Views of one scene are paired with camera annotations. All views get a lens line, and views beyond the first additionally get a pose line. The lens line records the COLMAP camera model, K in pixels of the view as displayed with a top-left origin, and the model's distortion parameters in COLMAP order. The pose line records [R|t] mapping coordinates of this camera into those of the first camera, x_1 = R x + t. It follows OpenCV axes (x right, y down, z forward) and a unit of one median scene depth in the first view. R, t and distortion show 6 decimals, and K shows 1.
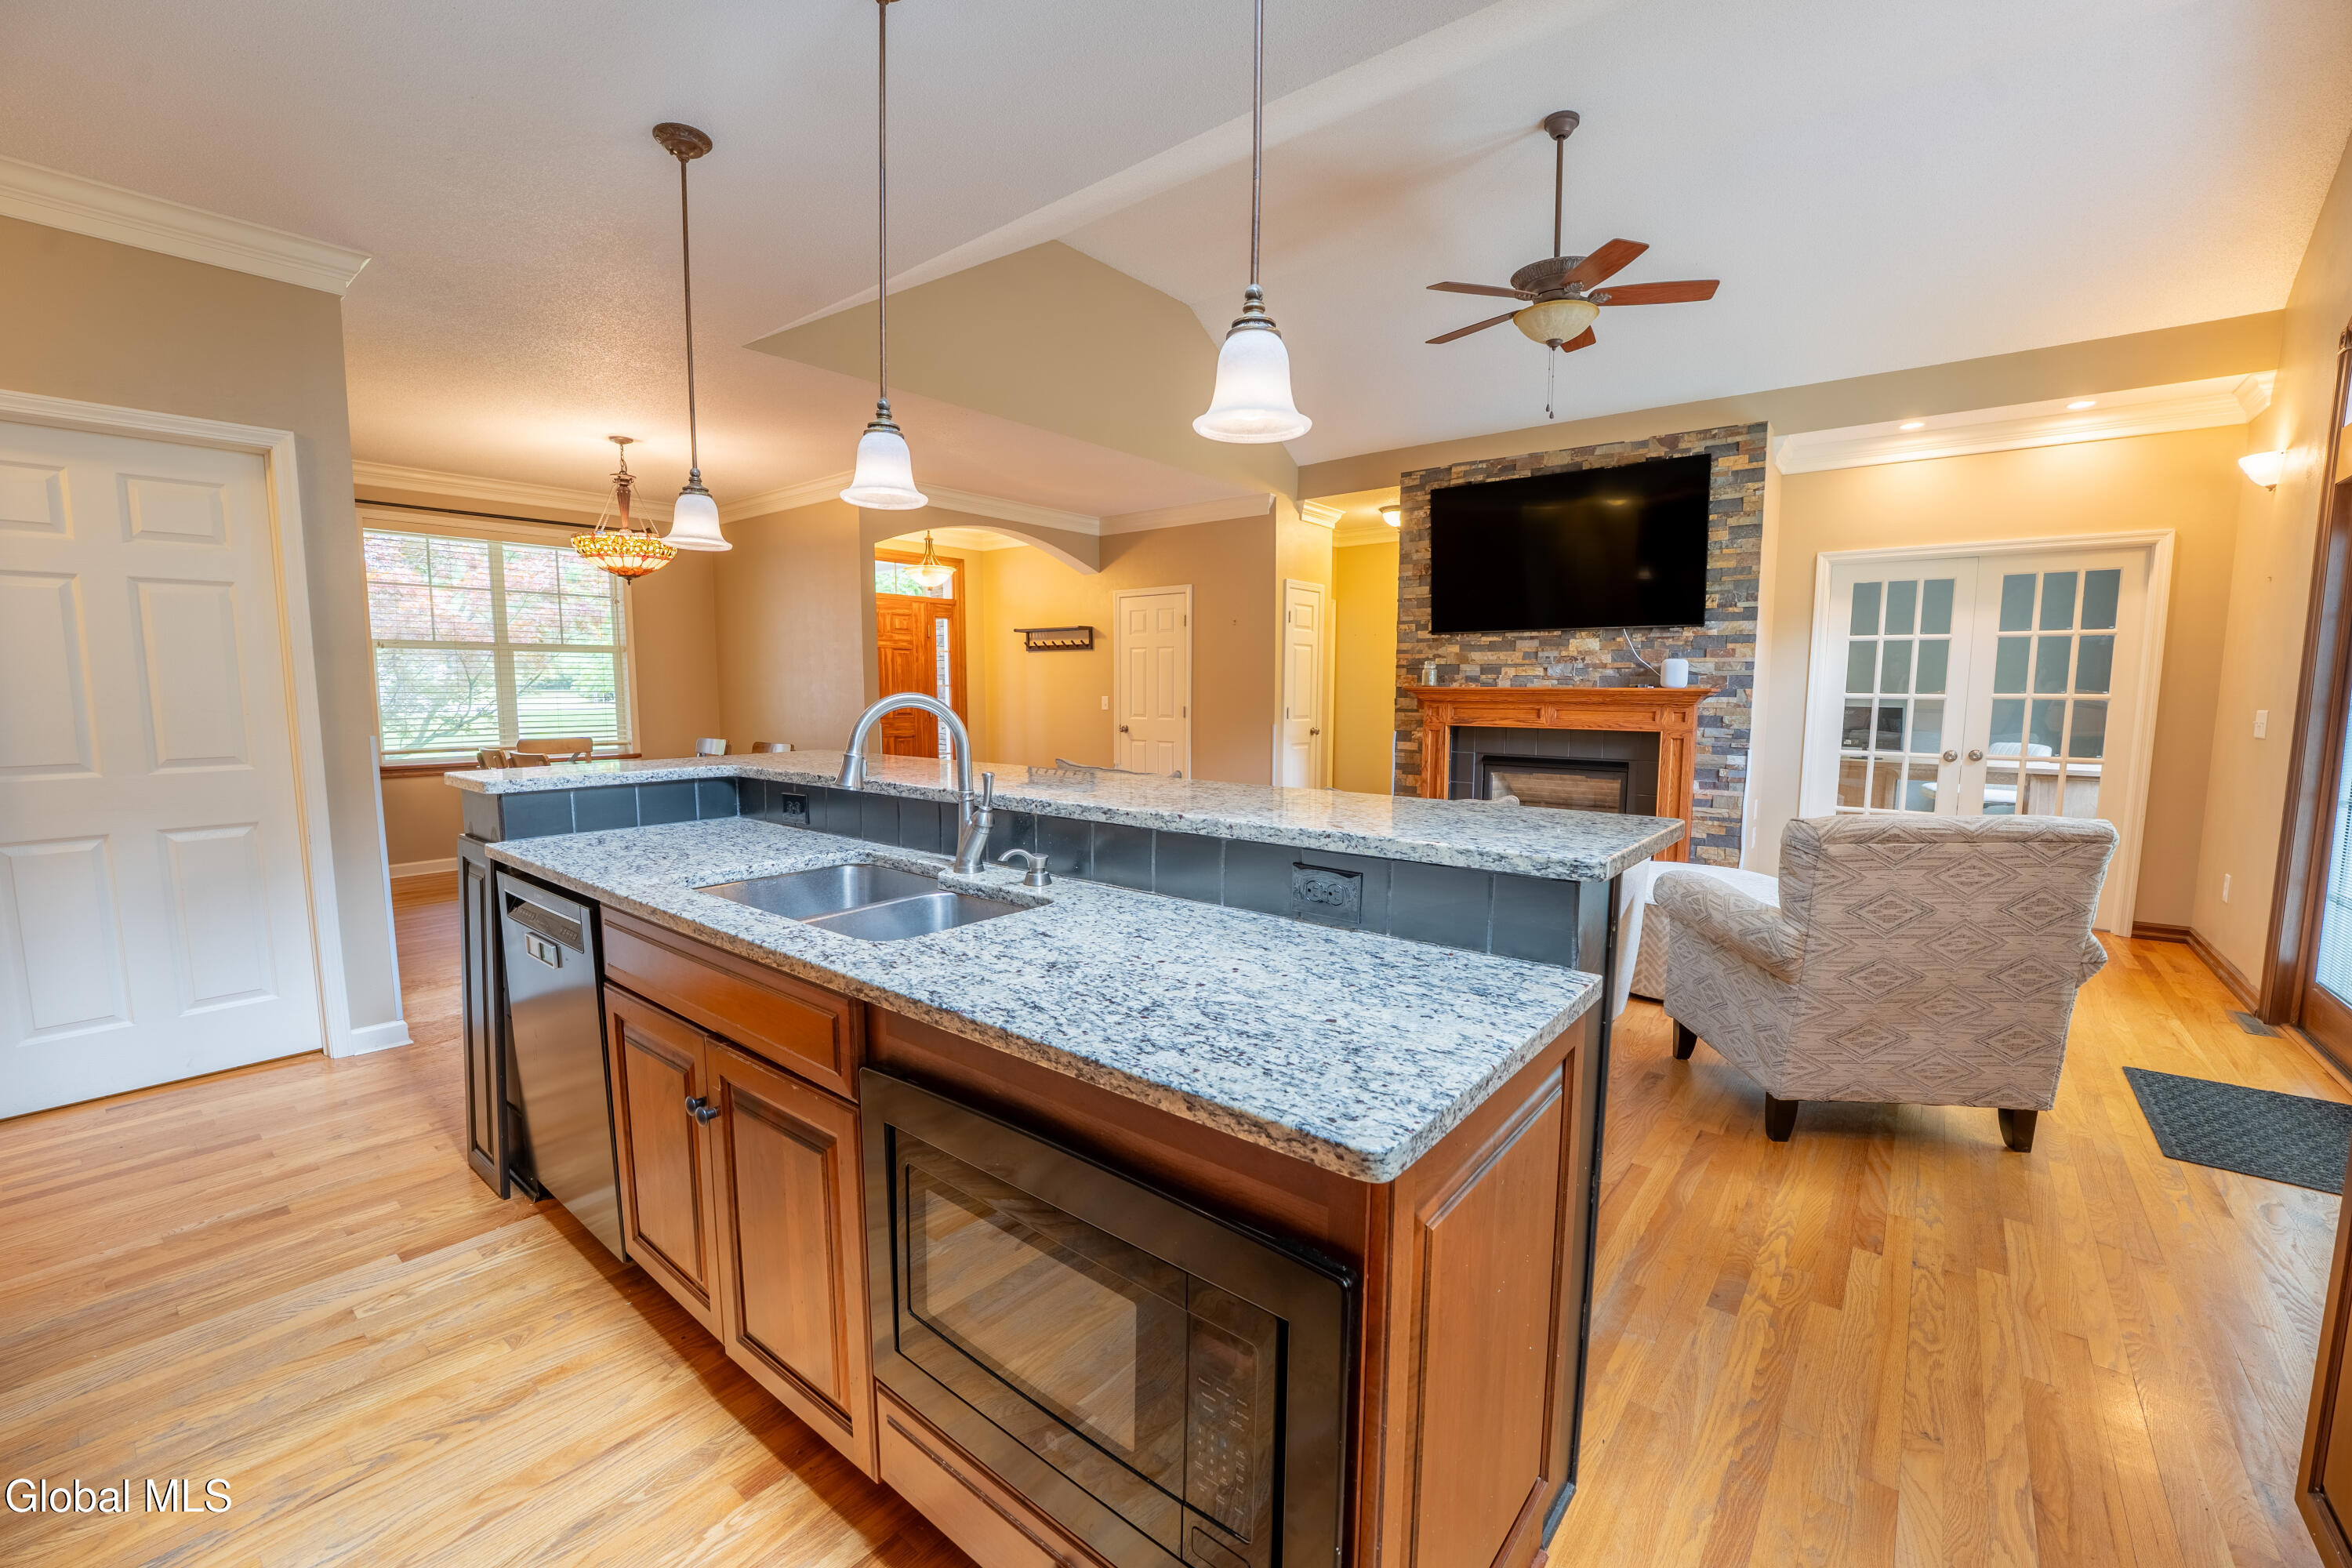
lens RADIAL K [[955.8, 0, 1170.2], [0, 955.8, 792.2], [0, 0, 1]] dist [-0.031772, 0.004453]
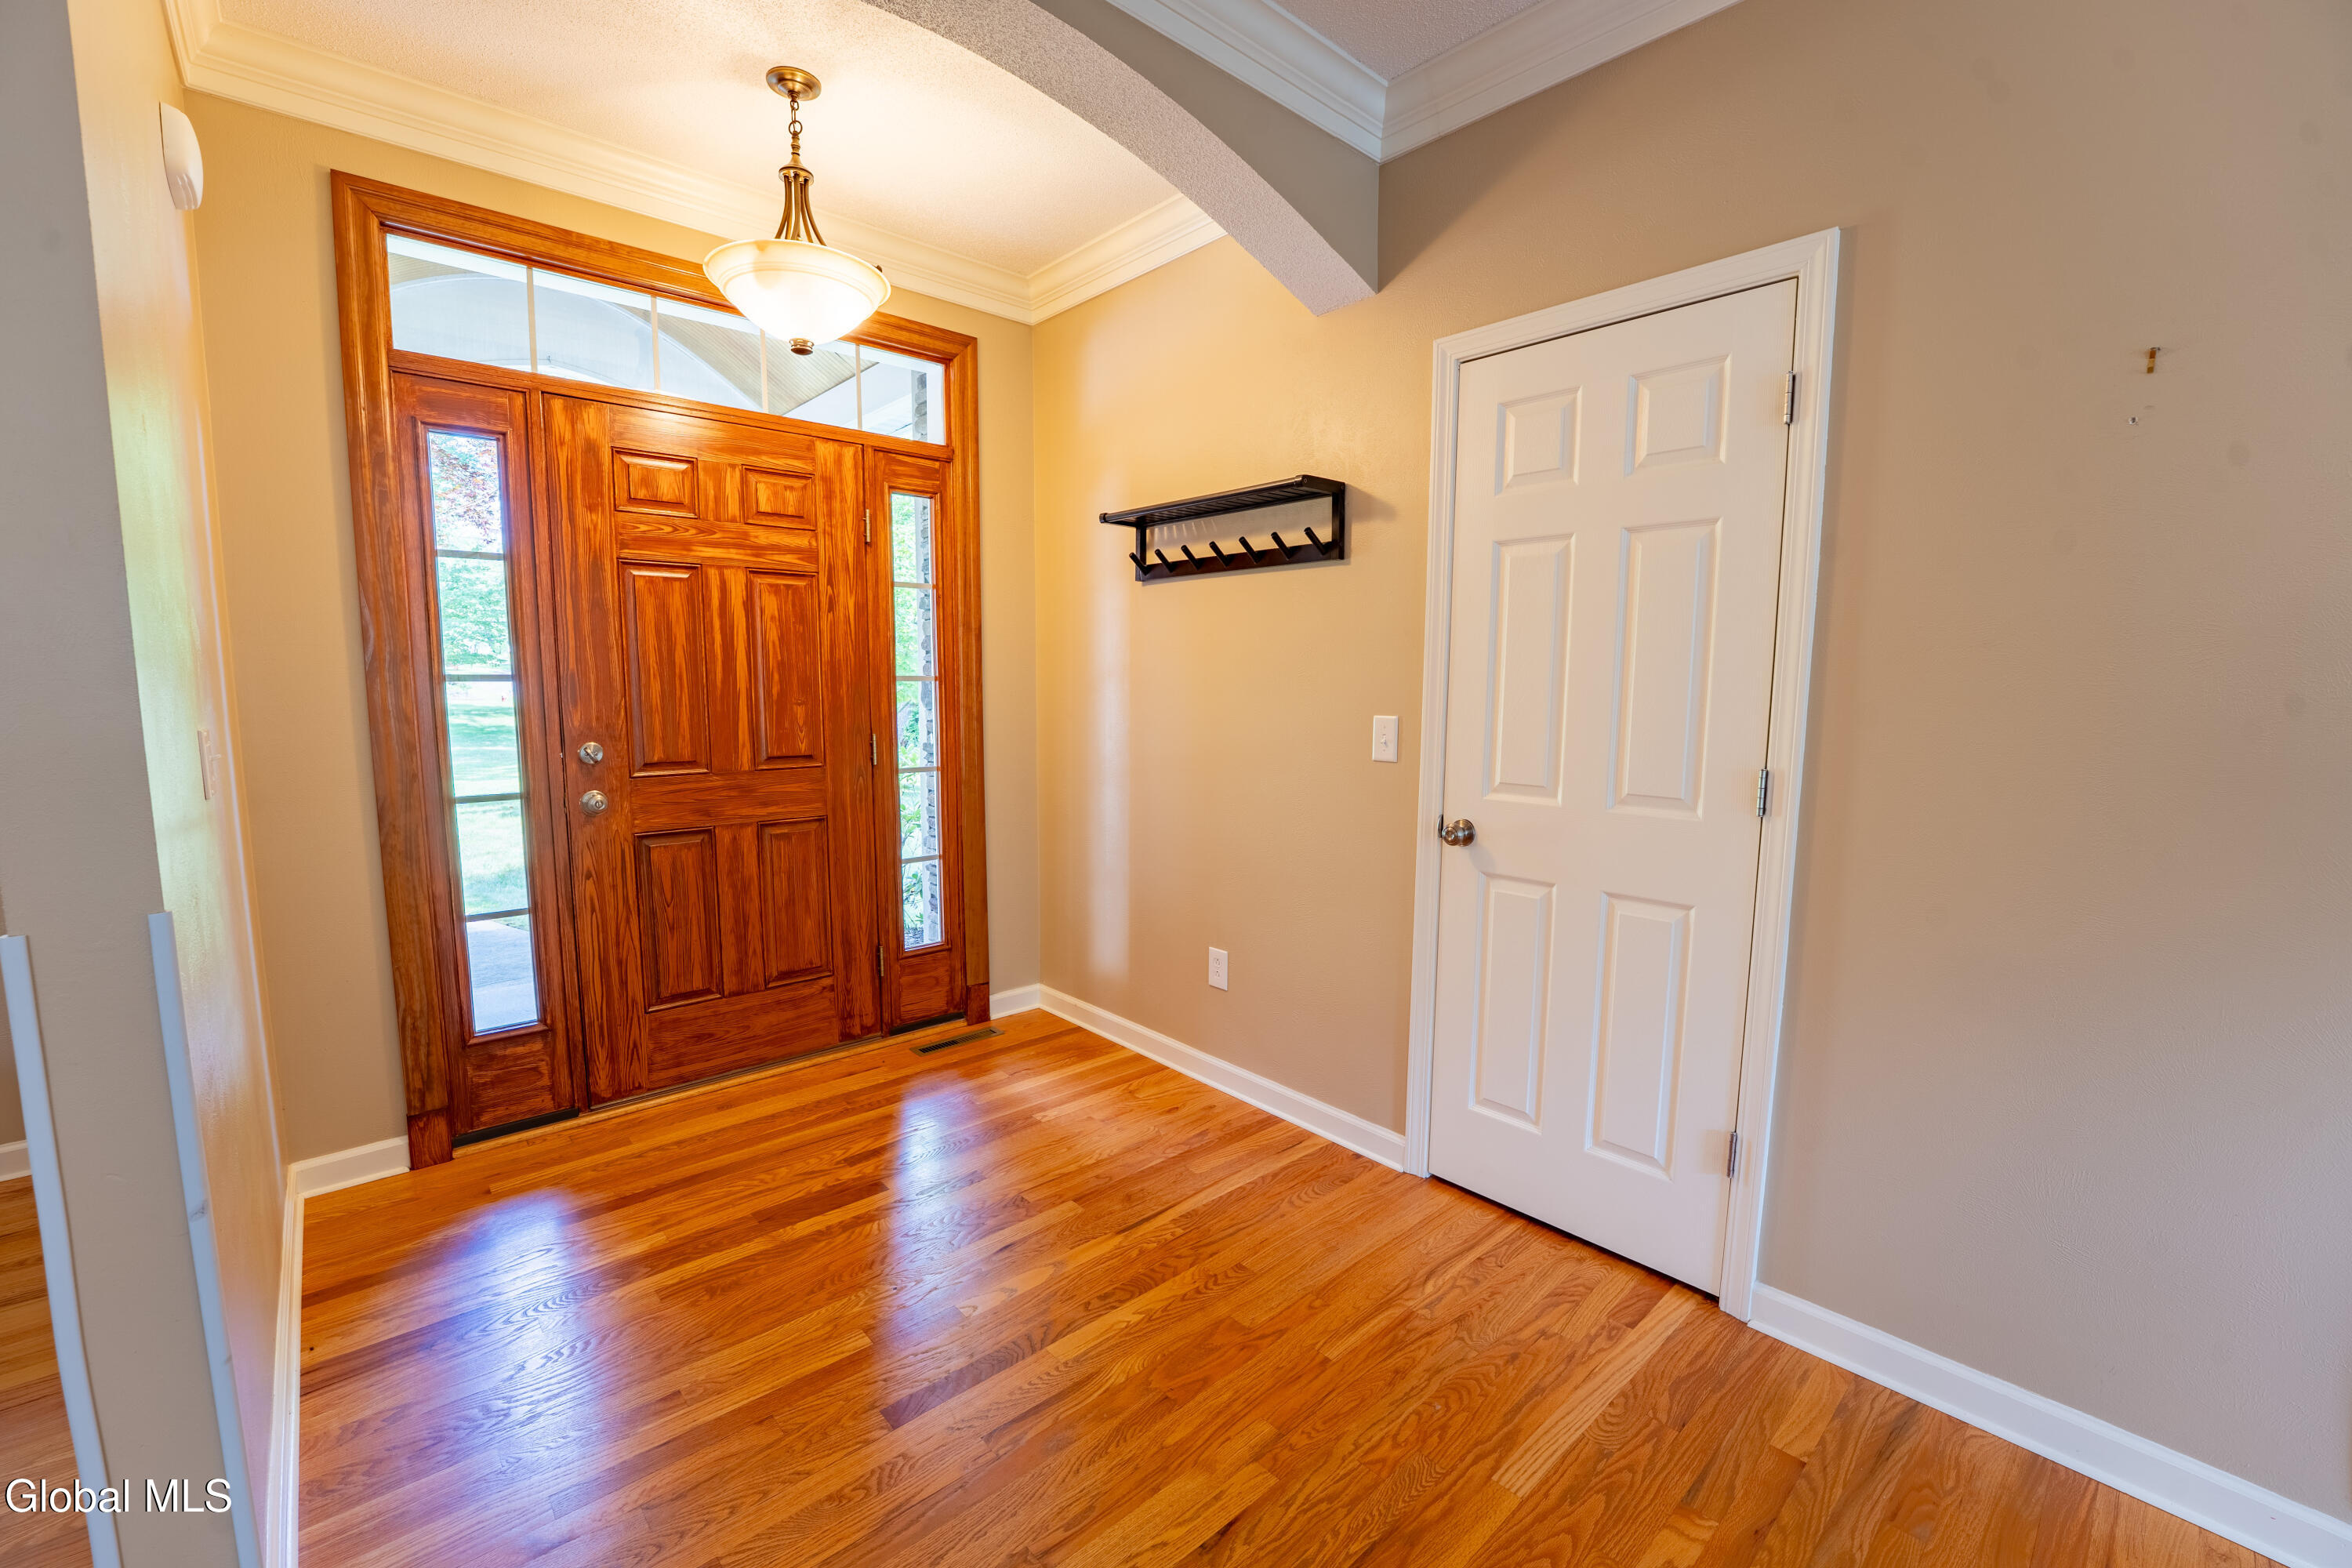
lens RADIAL K [[954.0, 0, 1173.2], [0, 954.0, 788.3], [0, 0, 1]] dist [-0.031191, 0.003913]
pose [[0.988195, 0.020048, -0.151884, -0.134140], [-0.019501, 0.999797, 0.005092, -0.119465], [0.151955, -0.002070, 0.988385, 1.063922]]
